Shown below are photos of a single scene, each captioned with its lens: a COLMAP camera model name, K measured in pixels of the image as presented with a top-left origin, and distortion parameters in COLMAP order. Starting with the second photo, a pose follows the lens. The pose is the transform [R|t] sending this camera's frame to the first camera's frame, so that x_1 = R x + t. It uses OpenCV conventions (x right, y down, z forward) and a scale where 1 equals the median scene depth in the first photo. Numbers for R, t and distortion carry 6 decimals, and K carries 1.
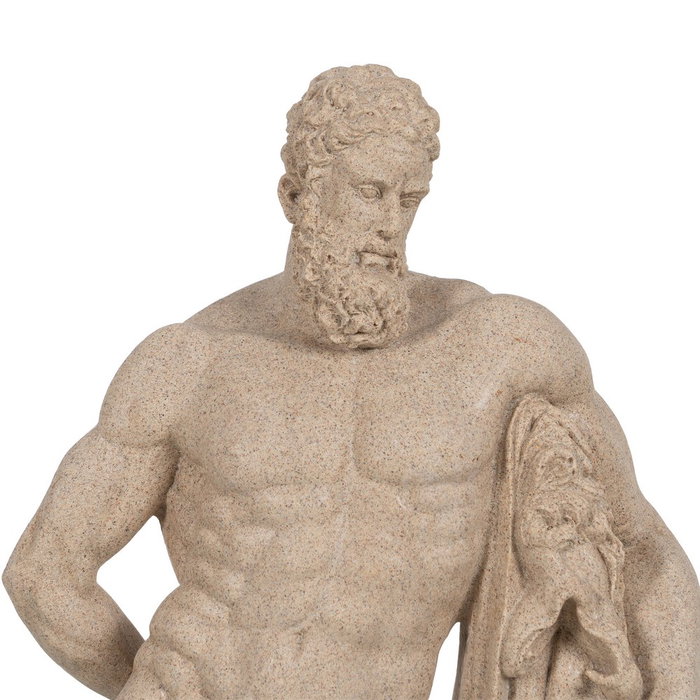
lens RADIAL K [[3597.1, 0, 405.6], [0, 3597.1, 320.7], [0, 0, 1]] dist [0.267136, 0.000000]
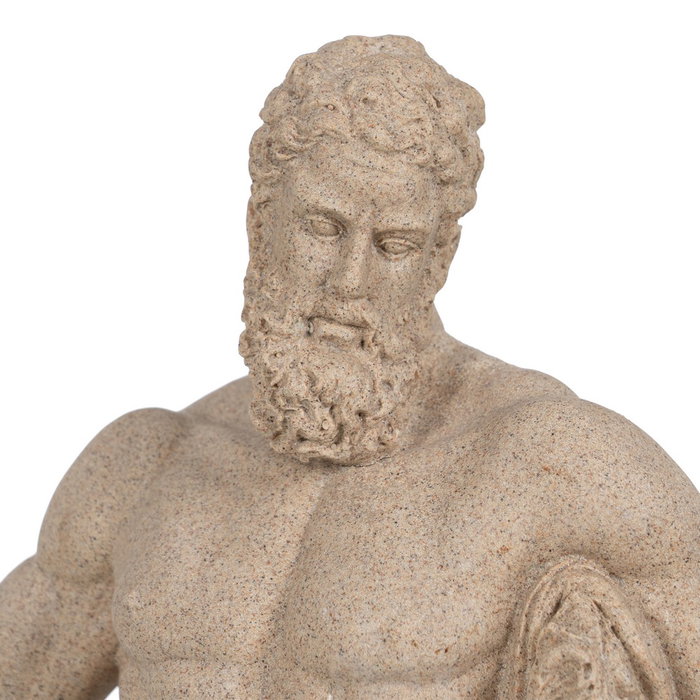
lens RADIAL K [[3597.1, 0, 352.4], [0, 3597.1, 345.6], [0, 0, 1]] dist [0.267136, 0.000000]
pose [[0.864080, 0.061040, -0.499640, 0.321590], [-0.066035, 0.997788, 0.007695, -0.019405], [0.499005, 0.026345, 0.866199, 0.433523]]
